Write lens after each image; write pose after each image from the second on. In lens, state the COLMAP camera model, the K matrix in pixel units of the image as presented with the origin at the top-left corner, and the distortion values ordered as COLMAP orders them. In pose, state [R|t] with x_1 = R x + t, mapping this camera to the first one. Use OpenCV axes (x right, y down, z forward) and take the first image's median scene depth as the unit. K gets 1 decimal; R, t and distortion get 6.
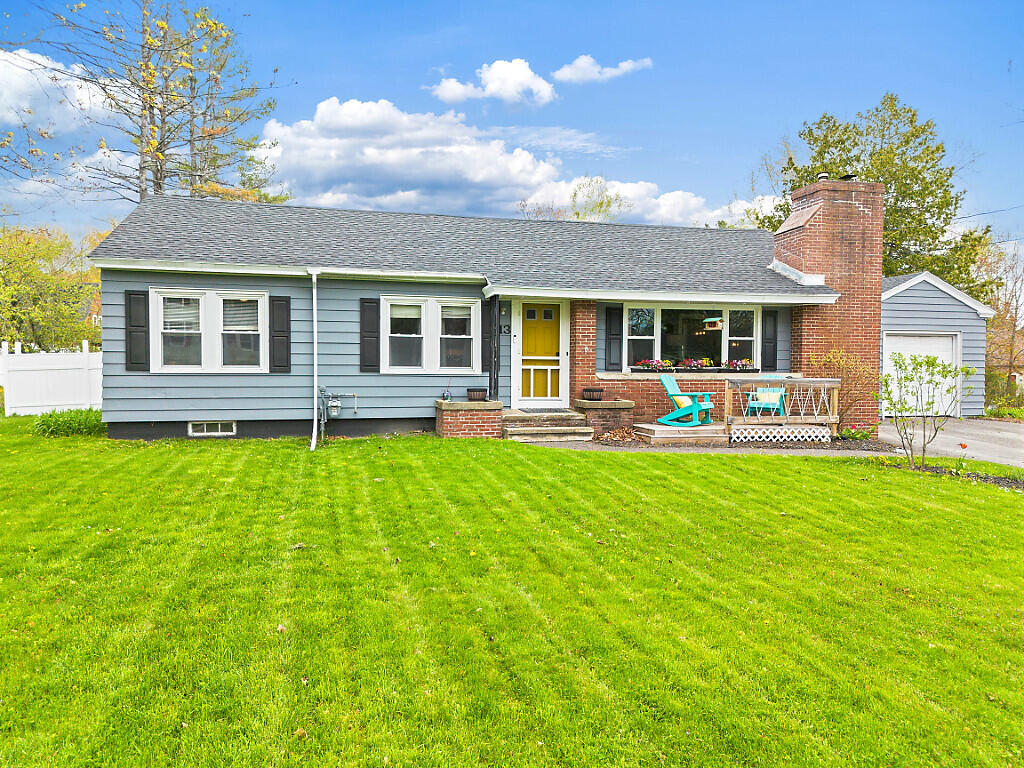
lens RADIAL K [[744.7, 0, 512.0], [0, 744.7, 384.0], [0, 0, 1]] dist [0.073257, -0.071987]
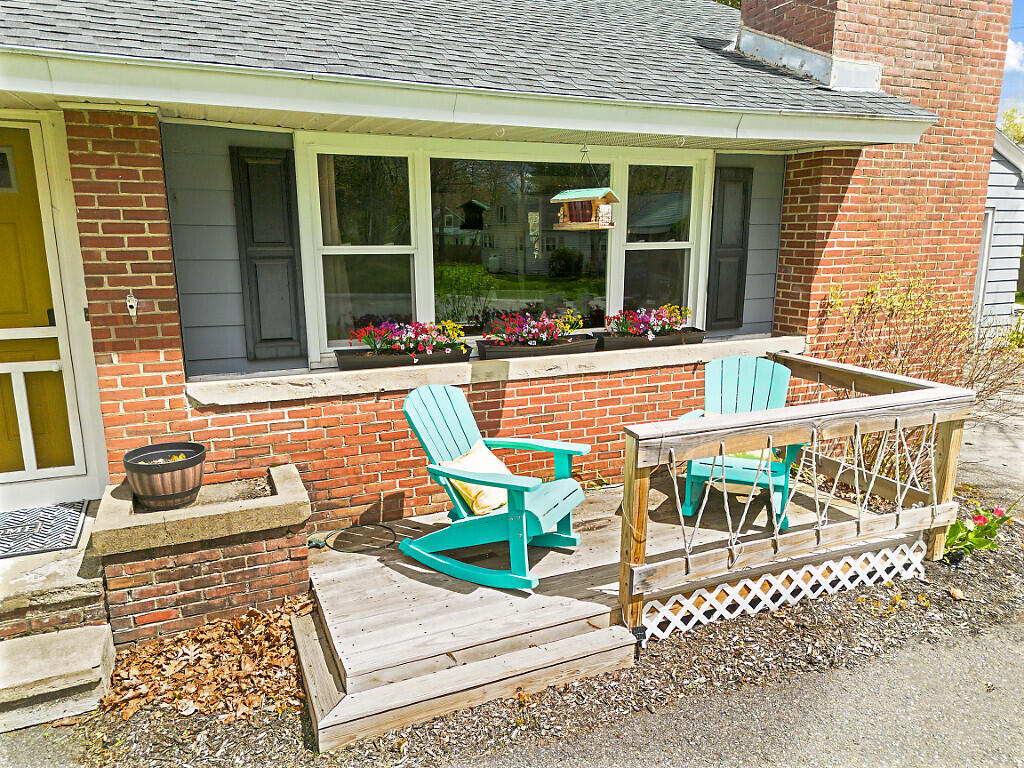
lens RADIAL K [[744.7, 0, 512.0], [0, 744.7, 384.0], [0, 0, 1]] dist [0.073257, -0.071987]
pose [[0.986842, -0.039897, 0.156689, 0.181414], [0.011656, 0.984112, 0.177168, -0.062044], [-0.161268, -0.173011, 0.971627, 0.666588]]
